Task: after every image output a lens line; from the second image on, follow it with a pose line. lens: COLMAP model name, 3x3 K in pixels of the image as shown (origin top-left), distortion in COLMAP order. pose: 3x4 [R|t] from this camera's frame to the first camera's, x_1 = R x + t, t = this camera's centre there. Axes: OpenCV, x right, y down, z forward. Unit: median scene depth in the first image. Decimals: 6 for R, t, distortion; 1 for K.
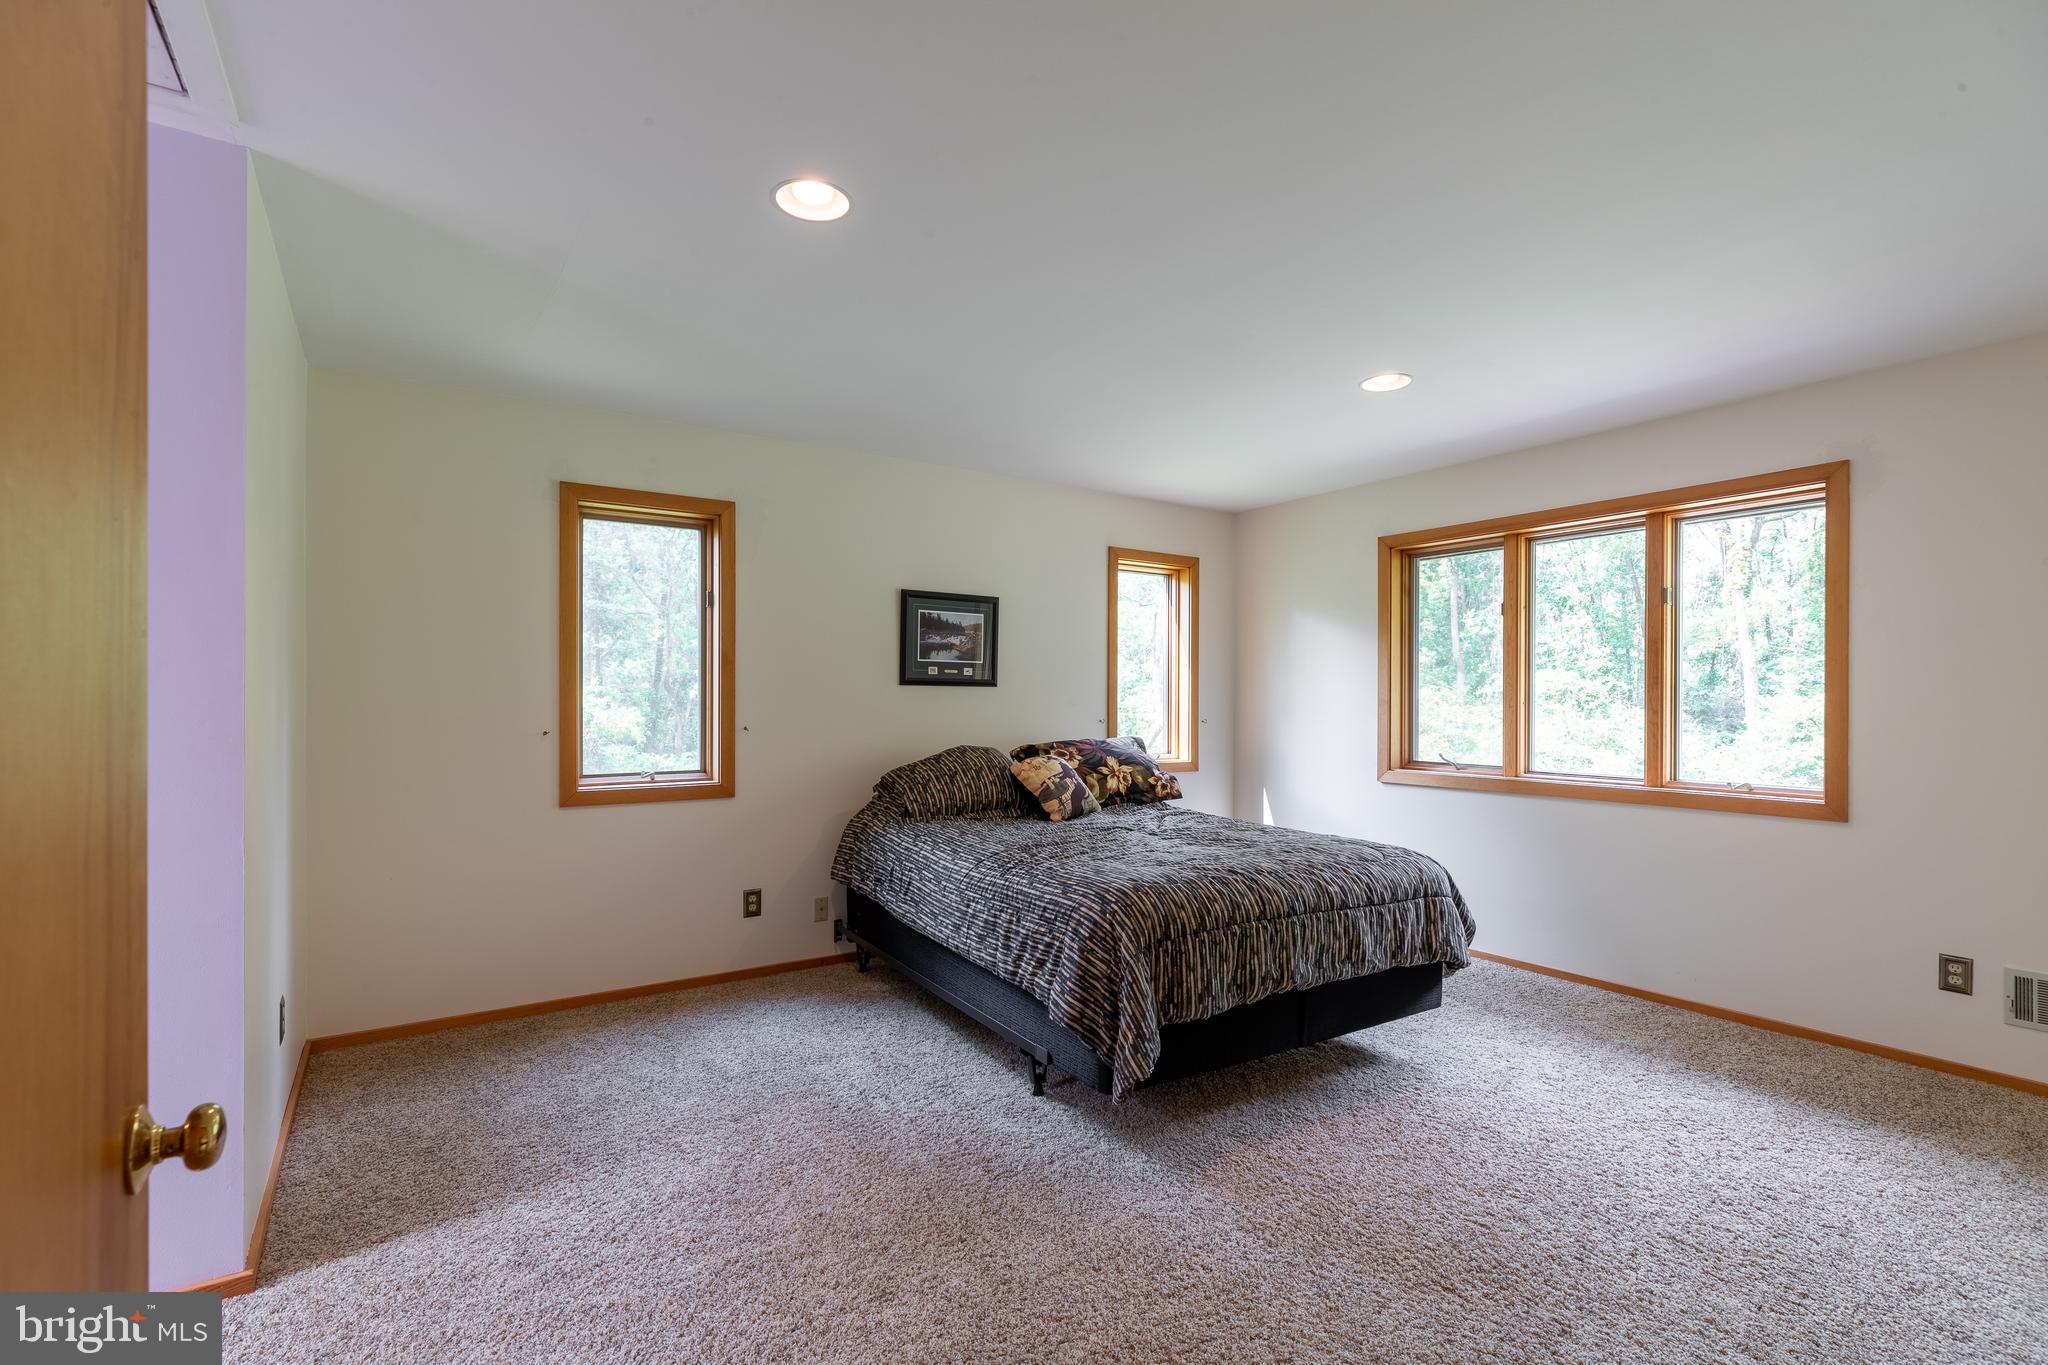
lens RADIAL K [[931.8, 0, 1012.9], [0, 931.8, 692.4], [0, 0, 1]] dist [0.000977, 0.000079]
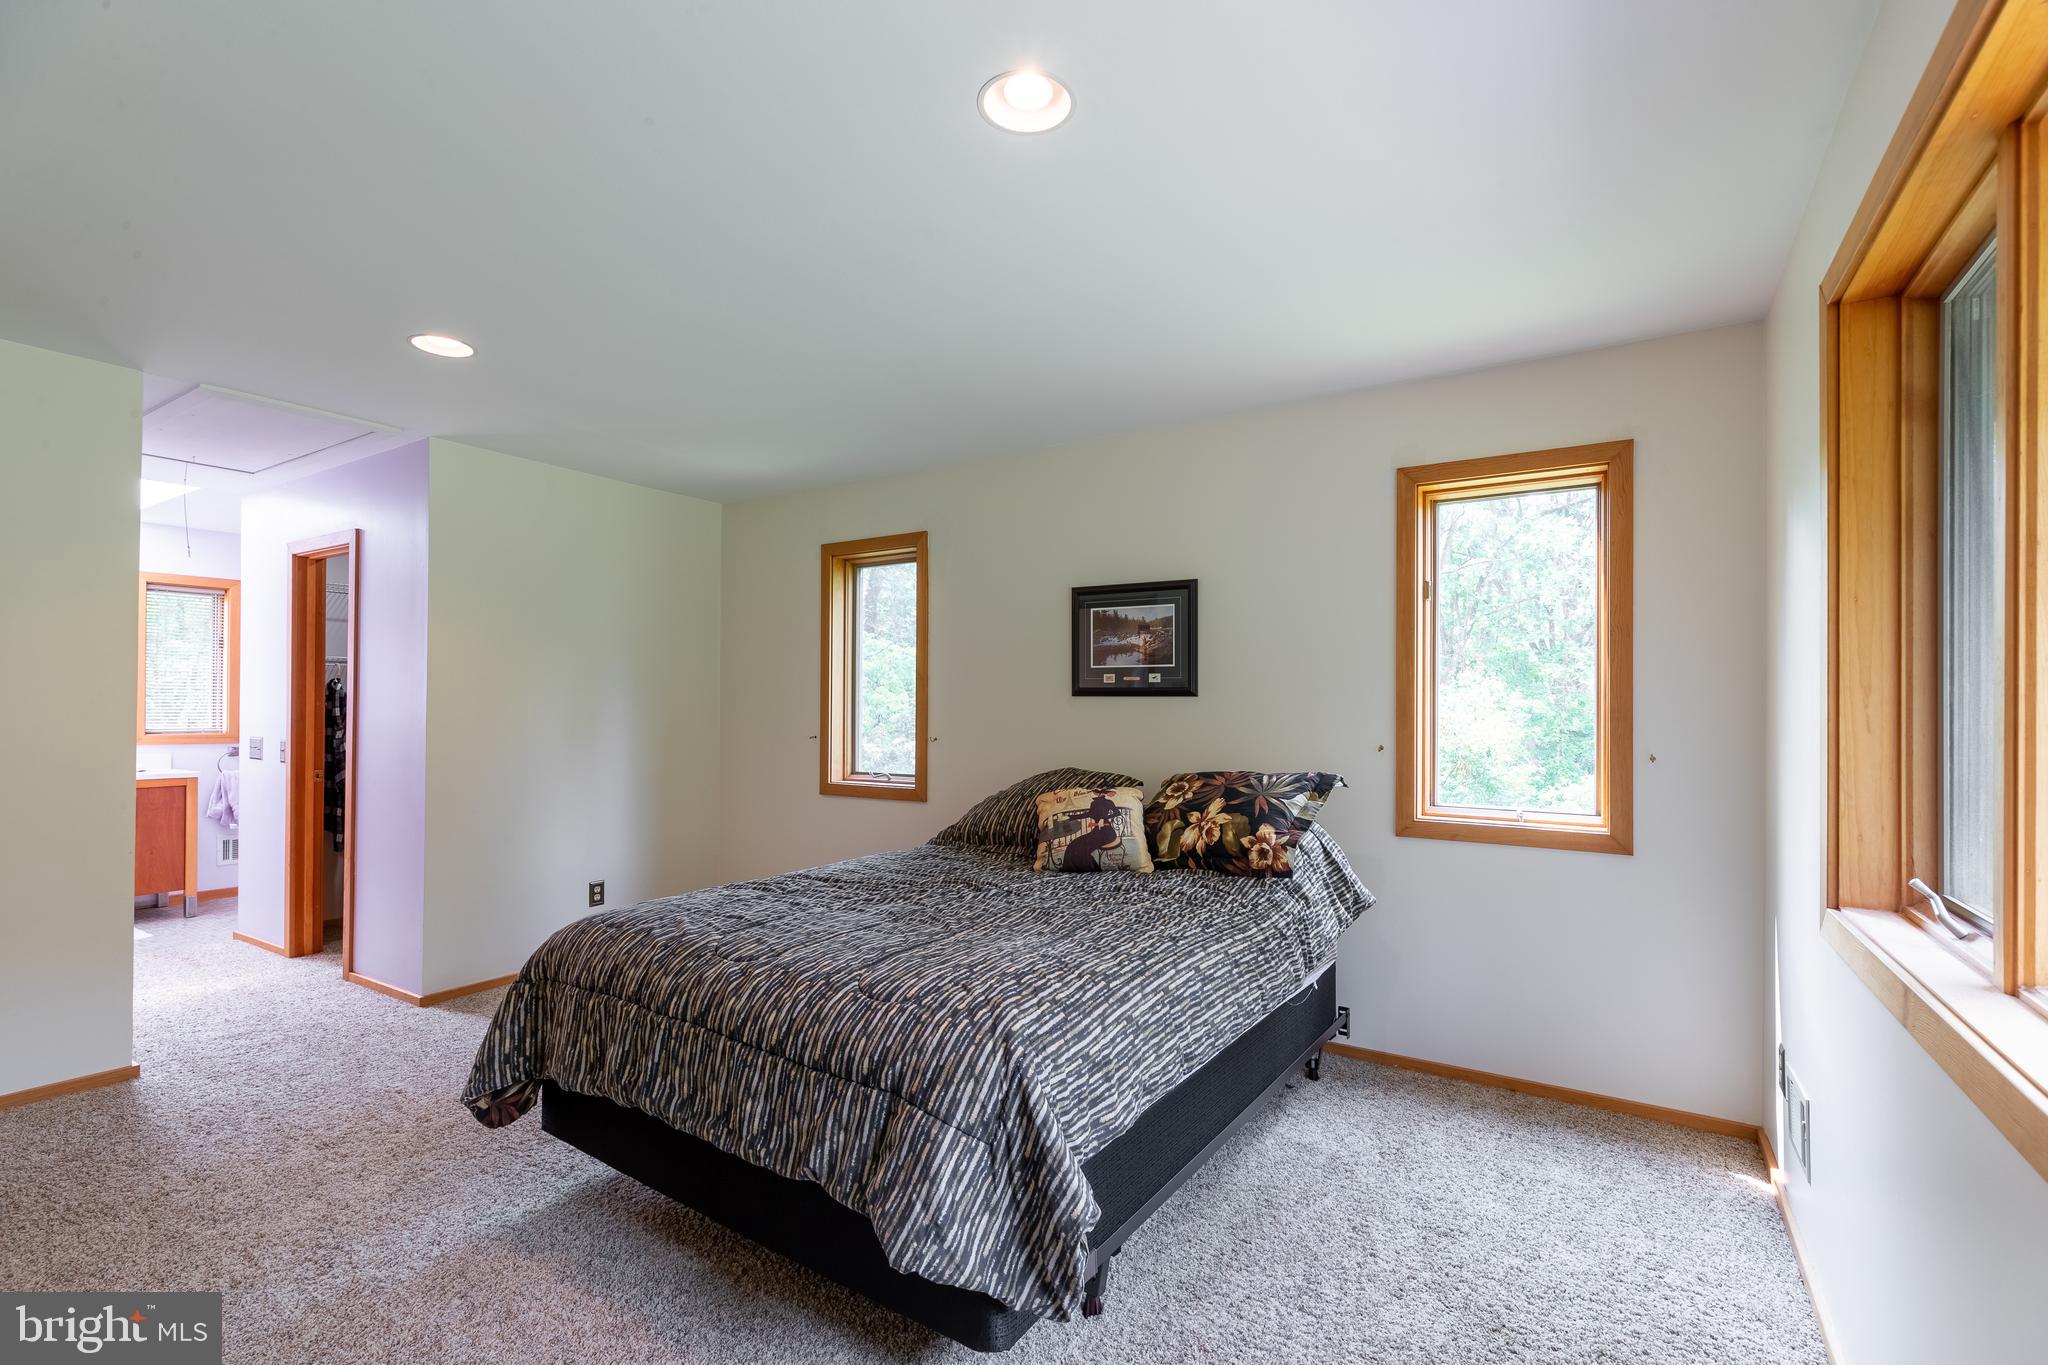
lens RADIAL K [[931.8, 0, 1014.2], [0, 931.8, 695.5], [0, 0, 1]] dist [0.000977, 0.000079]
pose [[0.403578, -0.011690, -0.914871, 0.654020], [0.006201, 0.999930, -0.010041, 0.000034], [0.914924, -0.001621, 0.403622, 0.582392]]
